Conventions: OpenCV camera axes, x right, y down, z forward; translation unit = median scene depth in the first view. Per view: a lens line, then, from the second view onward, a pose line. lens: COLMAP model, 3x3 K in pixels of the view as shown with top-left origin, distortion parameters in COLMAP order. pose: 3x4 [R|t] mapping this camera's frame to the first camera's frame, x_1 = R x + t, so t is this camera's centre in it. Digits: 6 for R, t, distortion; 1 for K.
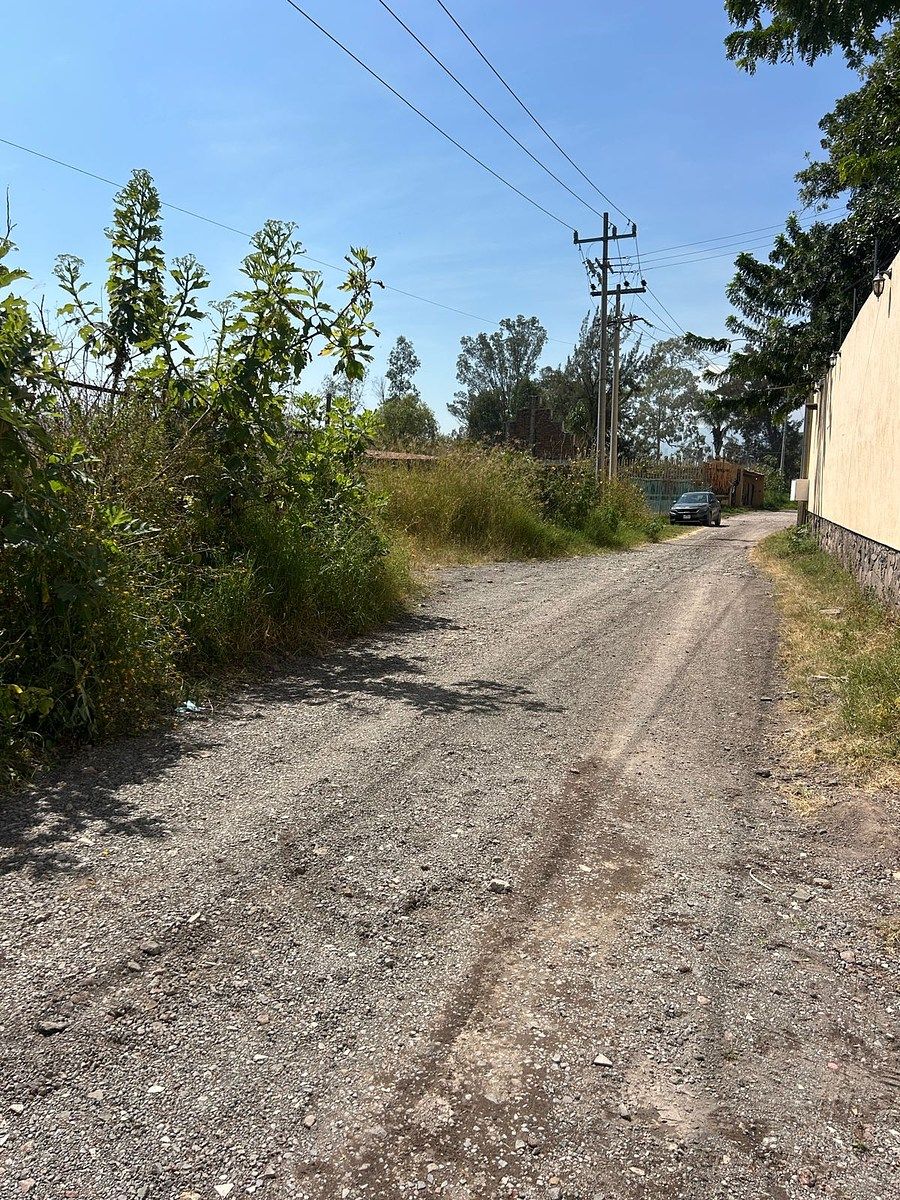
lens RADIAL K [[873.4, 0, 450.8], [0, 873.4, 600.9], [0, 0, 1]] dist [0.025498, -0.055265]
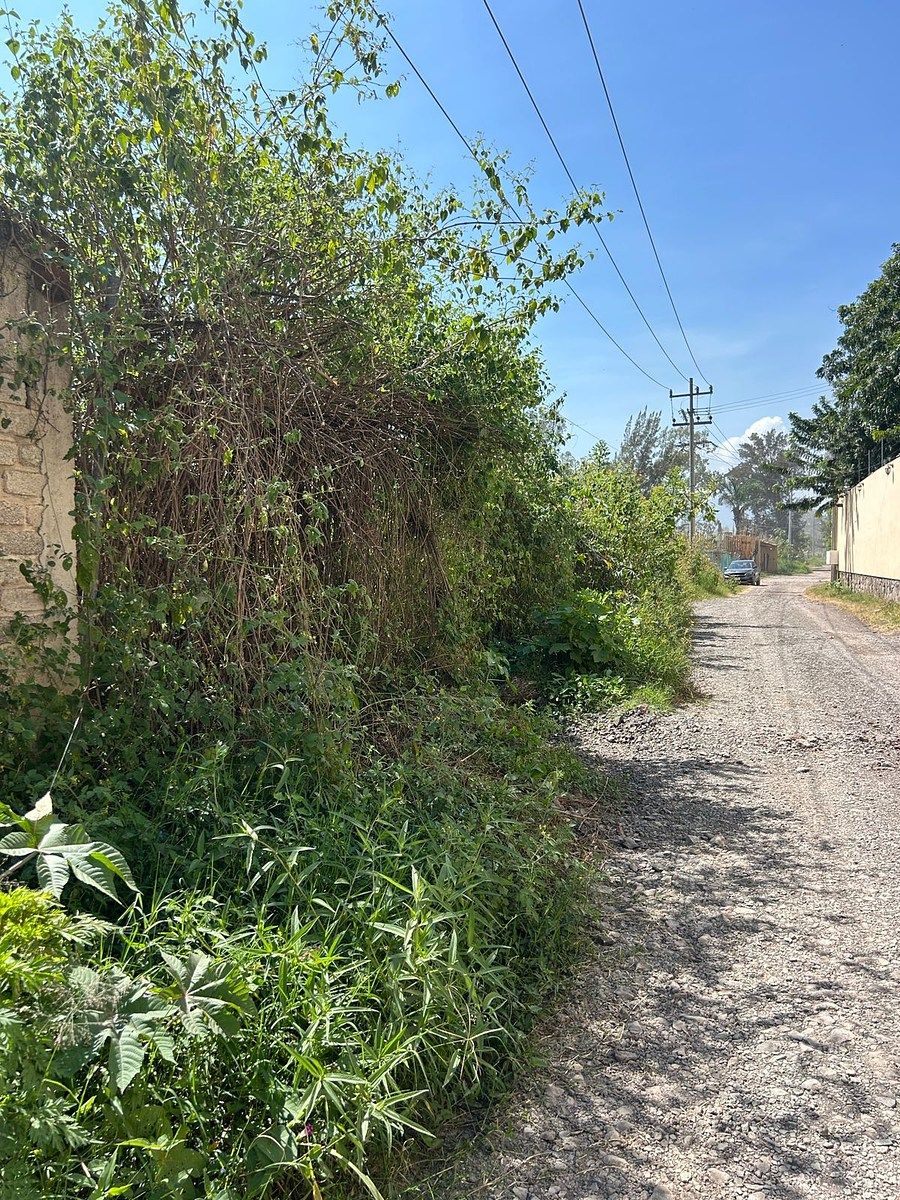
lens RADIAL K [[873.4, 0, 450.0], [0, 873.4, 601.4], [0, 0, 1]] dist [0.025498, -0.055265]
pose [[0.999810, -0.018596, 0.005916, -0.082826], [0.019021, 0.996404, -0.082565, 0.018794], [-0.004359, 0.082662, 0.996568, -0.153351]]
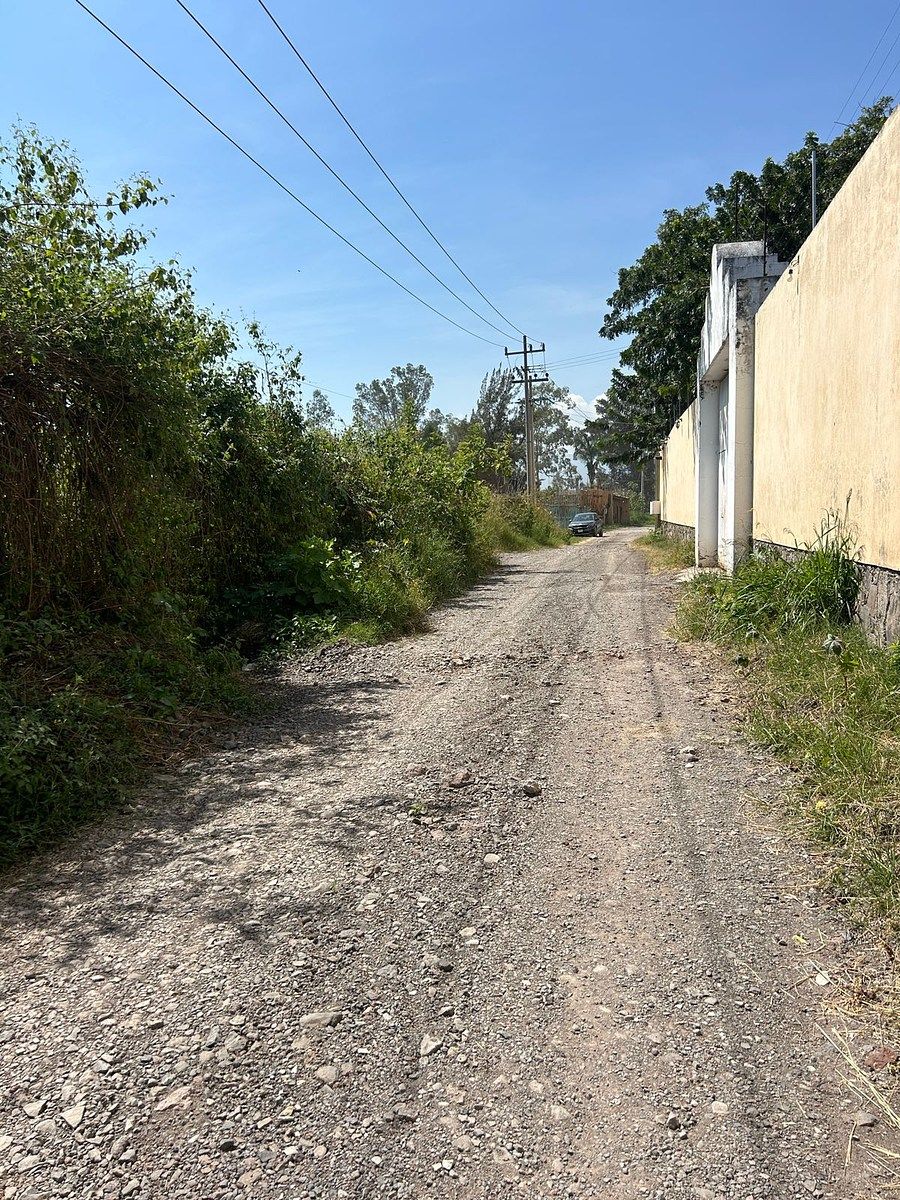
lens RADIAL K [[873.4, 0, 452.9], [0, 873.4, 604.0], [0, 0, 1]] dist [0.025498, -0.055265]
pose [[0.988506, -0.055064, 0.140799, -0.063122], [0.059519, 0.997845, -0.027622, 0.022098], [-0.138975, 0.035685, 0.989653, -0.164052]]
